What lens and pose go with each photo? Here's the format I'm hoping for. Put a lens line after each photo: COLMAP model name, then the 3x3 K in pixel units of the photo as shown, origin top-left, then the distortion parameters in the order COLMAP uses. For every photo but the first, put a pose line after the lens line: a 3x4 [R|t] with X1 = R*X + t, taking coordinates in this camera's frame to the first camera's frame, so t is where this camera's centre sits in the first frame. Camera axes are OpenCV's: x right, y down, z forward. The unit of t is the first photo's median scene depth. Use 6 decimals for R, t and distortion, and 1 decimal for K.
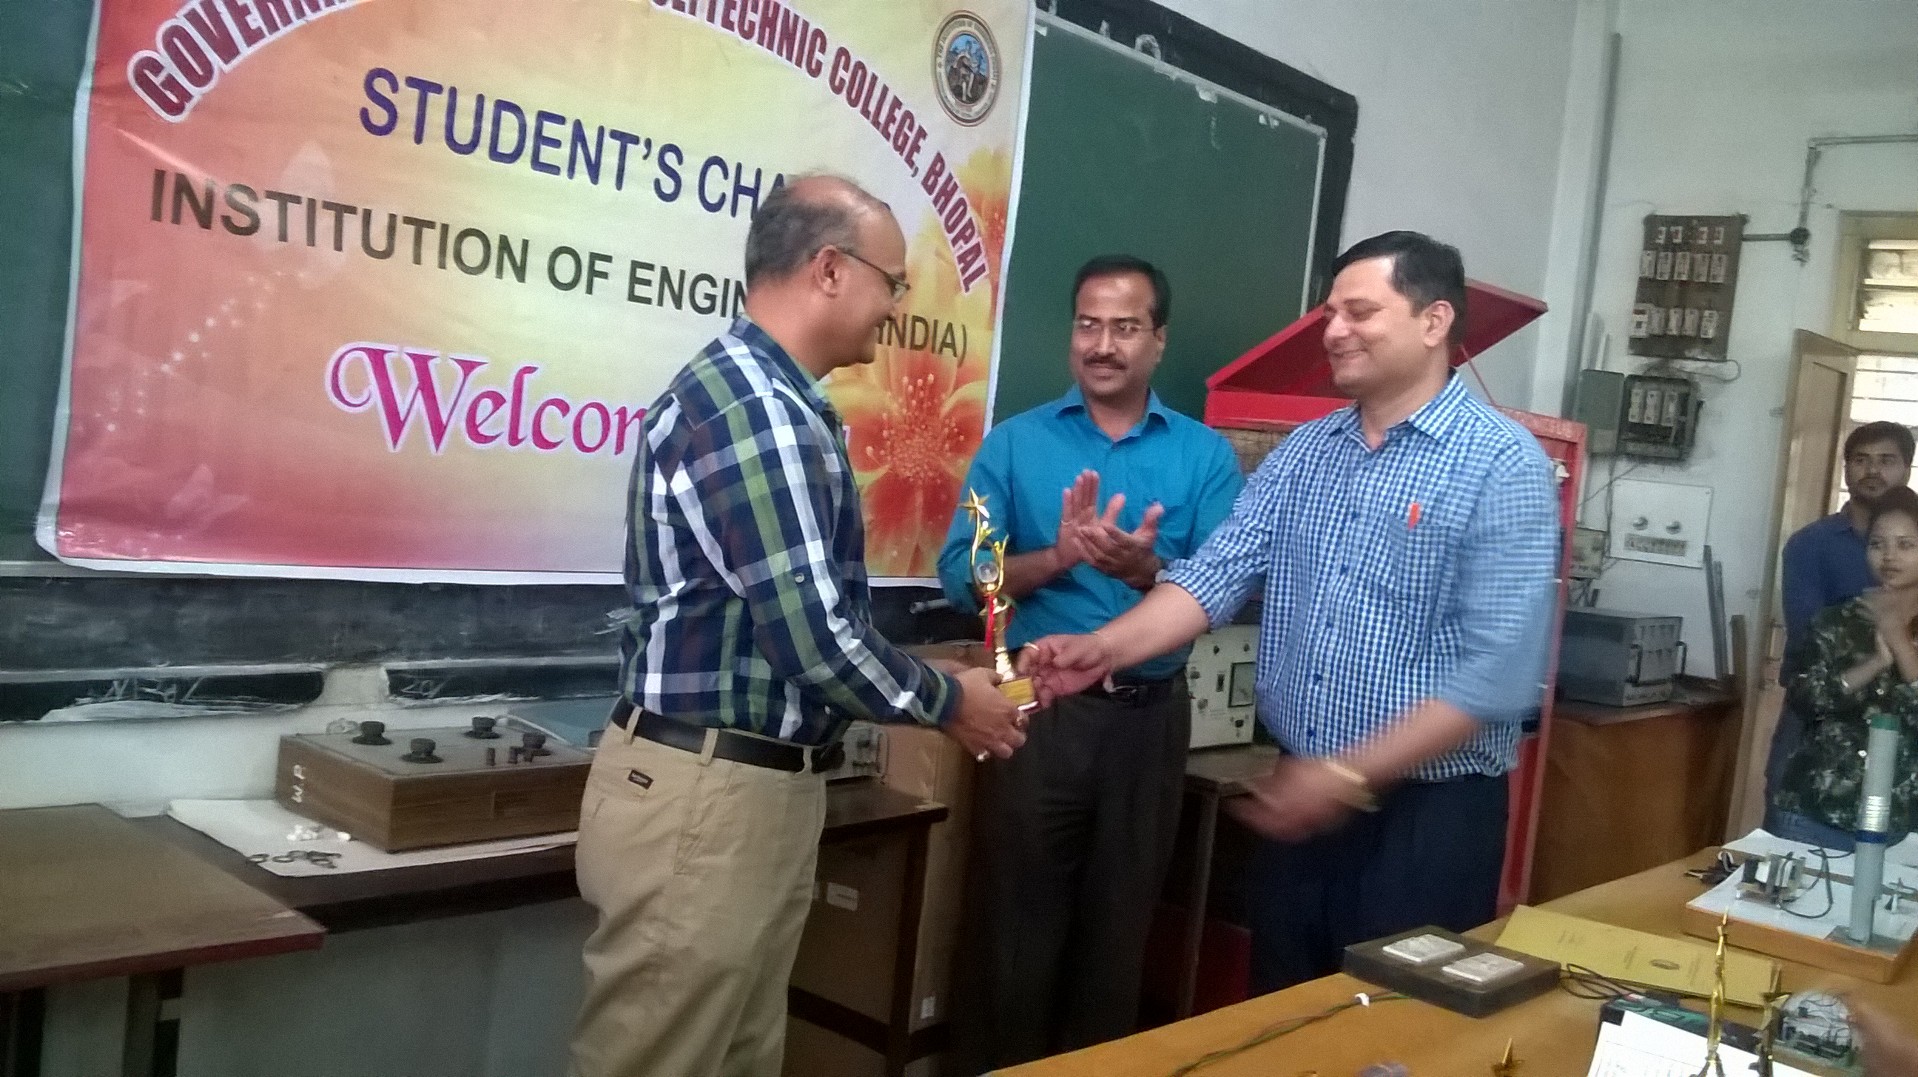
lens RADIAL K [[1703.8, 0, 959.0], [0, 1703.8, 538.5], [0, 0, 1]] dist [0.108776, -0.282124]
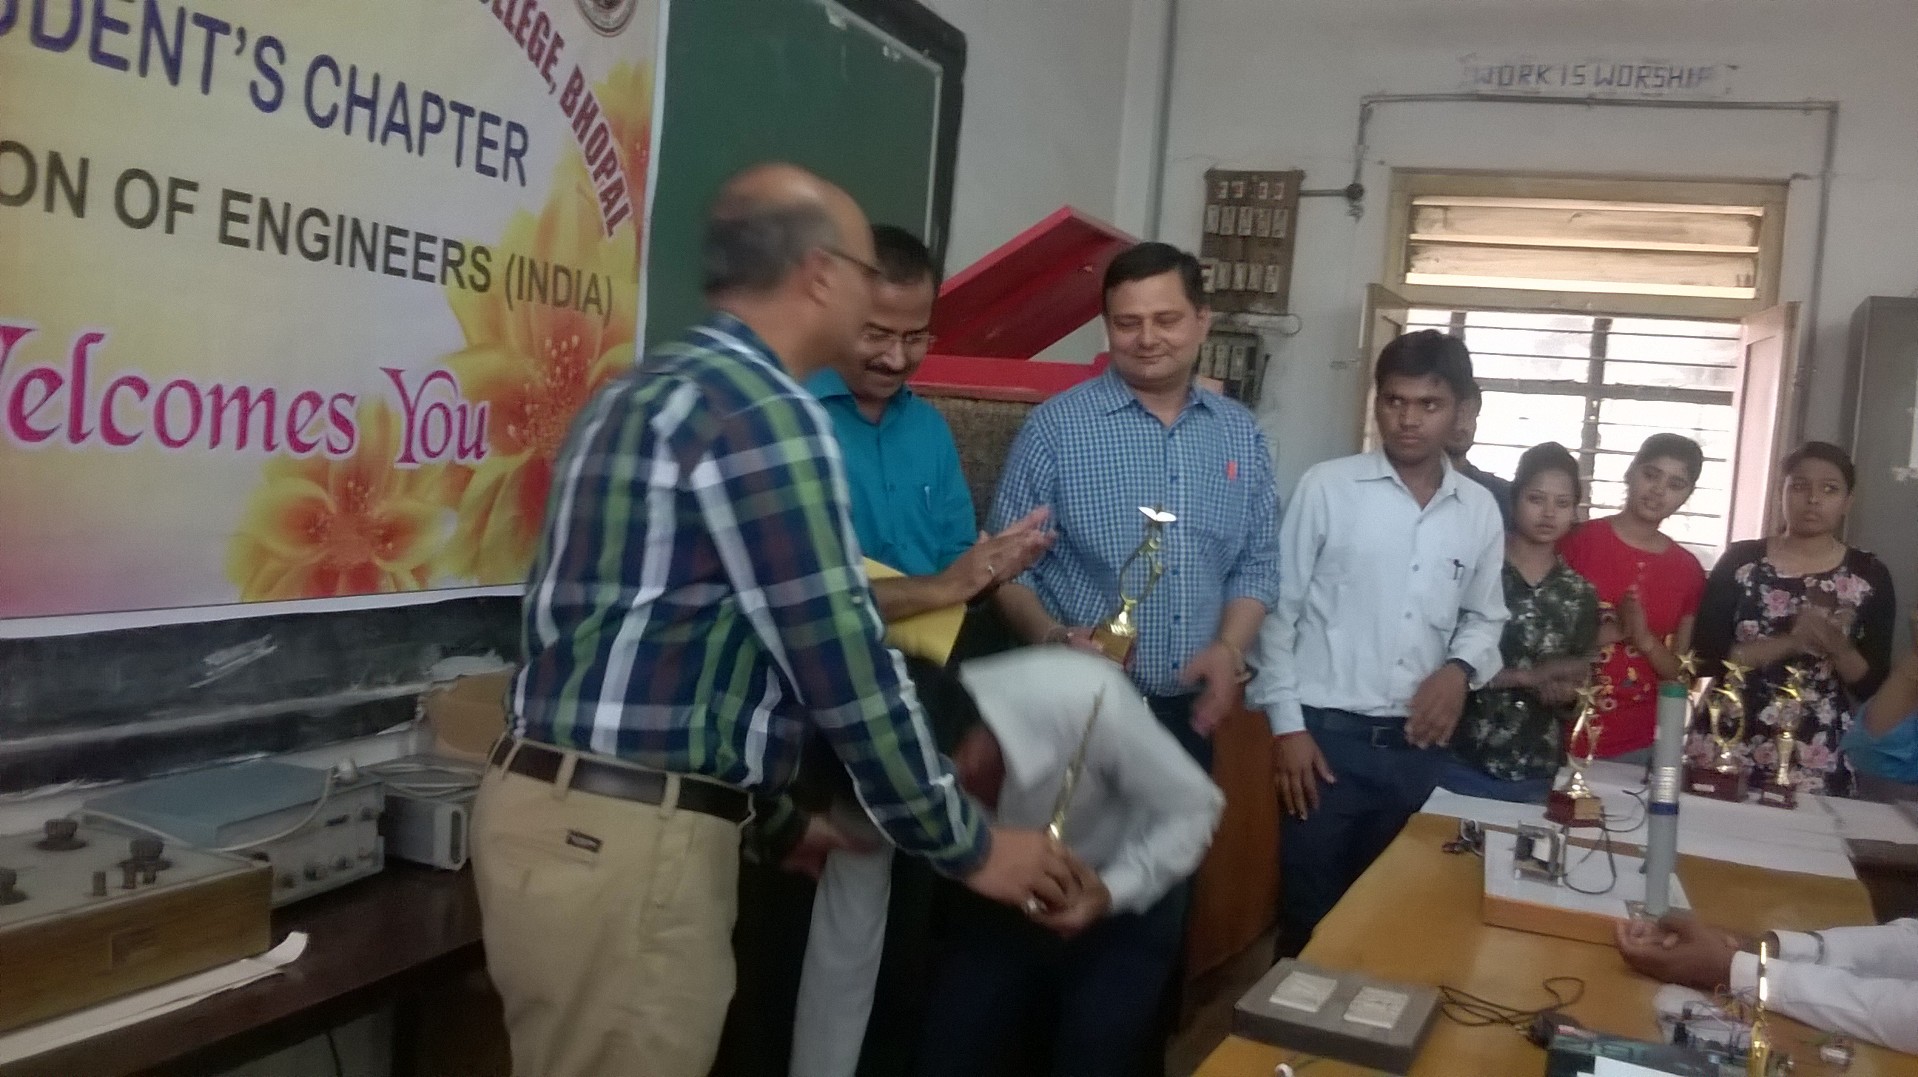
lens RADIAL K [[1703.8, 0, 959.0], [0, 1703.8, 538.5], [0, 0, 1]] dist [0.108776, -0.282124]
pose [[0.947779, -0.045465, 0.315672, -0.111475], [0.036543, 0.998749, 0.034128, -0.020108], [-0.316828, -0.020810, 0.948255, 0.154332]]
